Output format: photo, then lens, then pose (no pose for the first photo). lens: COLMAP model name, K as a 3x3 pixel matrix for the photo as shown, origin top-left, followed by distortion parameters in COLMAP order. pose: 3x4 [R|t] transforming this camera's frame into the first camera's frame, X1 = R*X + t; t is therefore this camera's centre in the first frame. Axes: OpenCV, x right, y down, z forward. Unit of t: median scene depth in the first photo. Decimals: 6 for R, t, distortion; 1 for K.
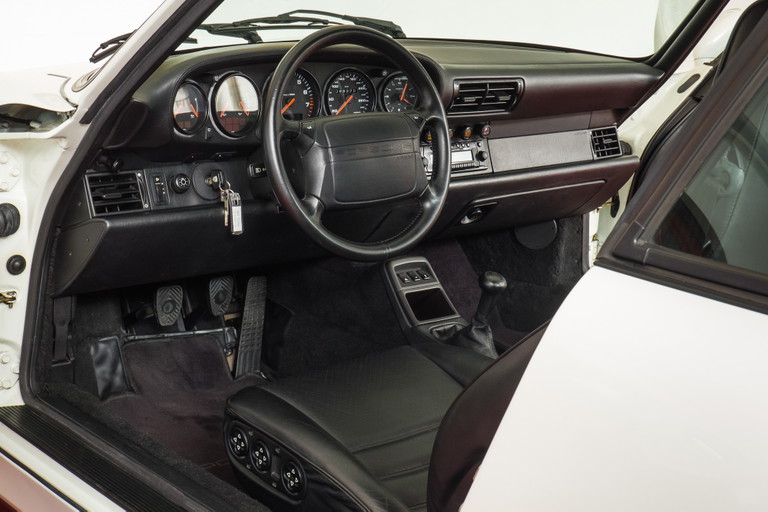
lens RADIAL K [[1170.9, 0, 384.0], [0, 1170.9, 256.0], [0, 0, 1]] dist [0.035075, 0.043544]
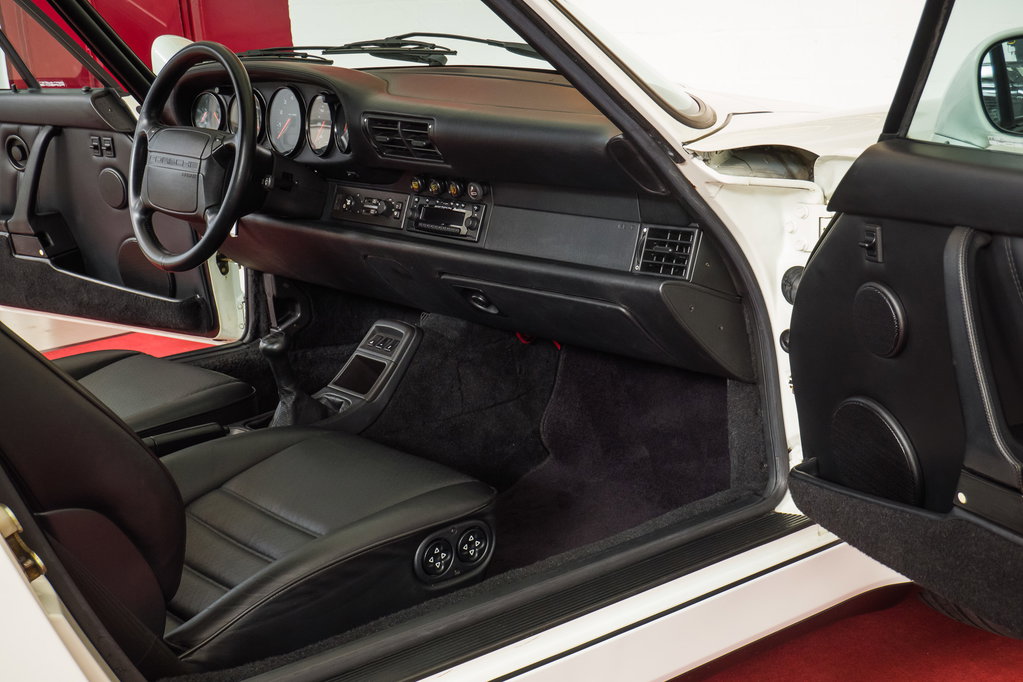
lens RADIAL K [[1581.6, 0, 542.9], [0, 1581.6, 379.0], [0, 0, 1]] dist [0.016007, 0.062009]
pose [[-0.030575, 0.198014, -0.979722, 1.225433], [-0.217907, 0.955283, 0.199875, -0.225616], [0.975490, 0.219600, 0.013940, 1.167802]]
